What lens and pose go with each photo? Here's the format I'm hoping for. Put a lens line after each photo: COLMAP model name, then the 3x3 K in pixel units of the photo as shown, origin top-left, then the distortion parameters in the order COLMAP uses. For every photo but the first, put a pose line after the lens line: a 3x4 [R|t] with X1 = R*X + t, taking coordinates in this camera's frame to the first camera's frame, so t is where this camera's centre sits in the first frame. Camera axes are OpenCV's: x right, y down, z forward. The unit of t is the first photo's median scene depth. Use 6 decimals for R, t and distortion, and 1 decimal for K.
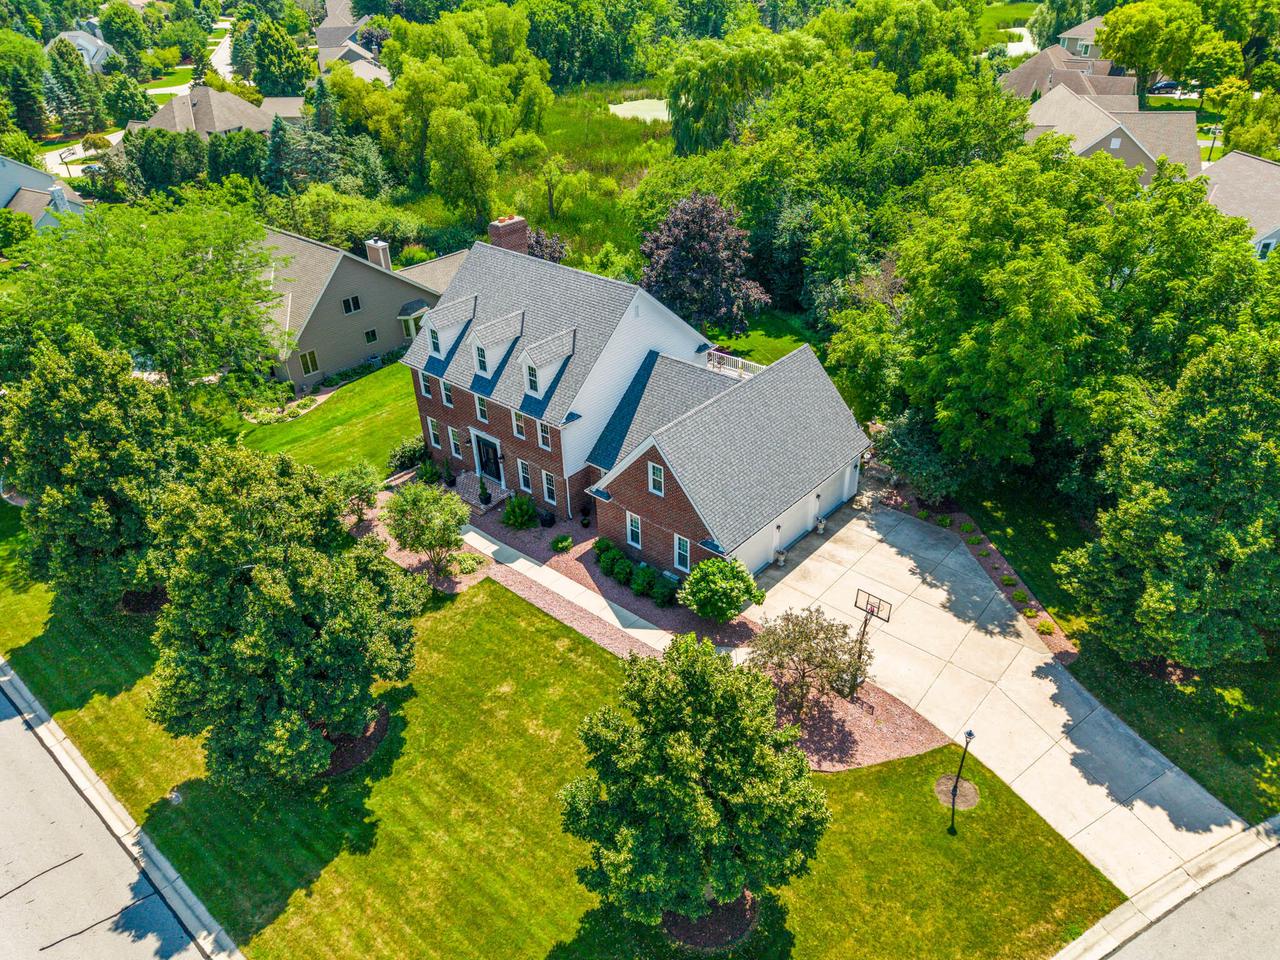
lens RADIAL K [[896.4, 0, 628.7], [0, 896.4, 508.7], [0, 0, 1]] dist [0.044212, -0.043697]
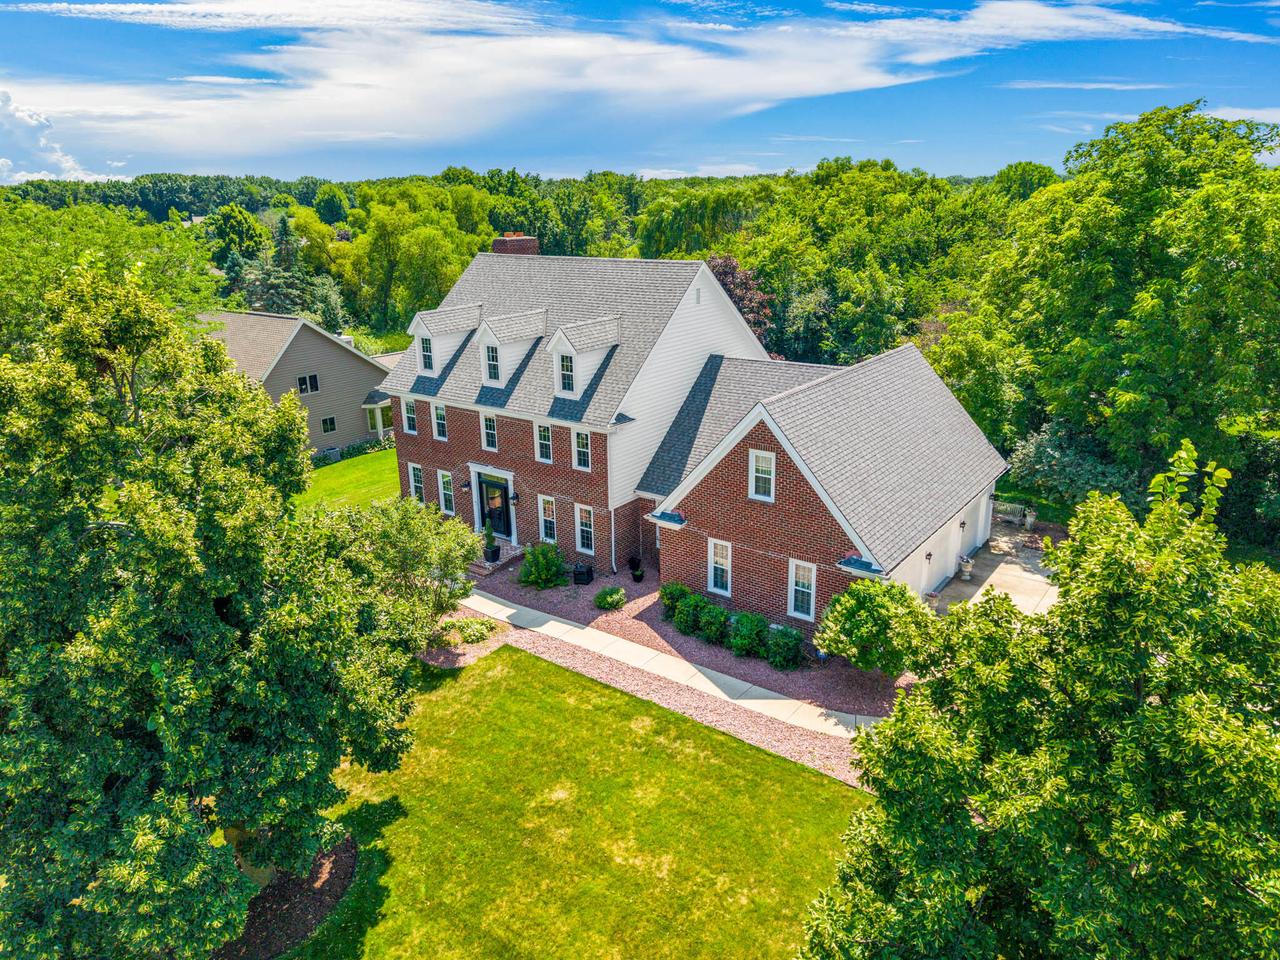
lens RADIAL K [[874.4, 0, 629.3], [0, 874.4, 474.8], [0, 0, 1]] dist [0.036739, -0.028916]
pose [[0.996816, -0.013031, 0.078662, -0.112992], [0.033987, 0.961883, -0.271342, 0.132043], [-0.072127, 0.273151, 0.959263, 0.327314]]
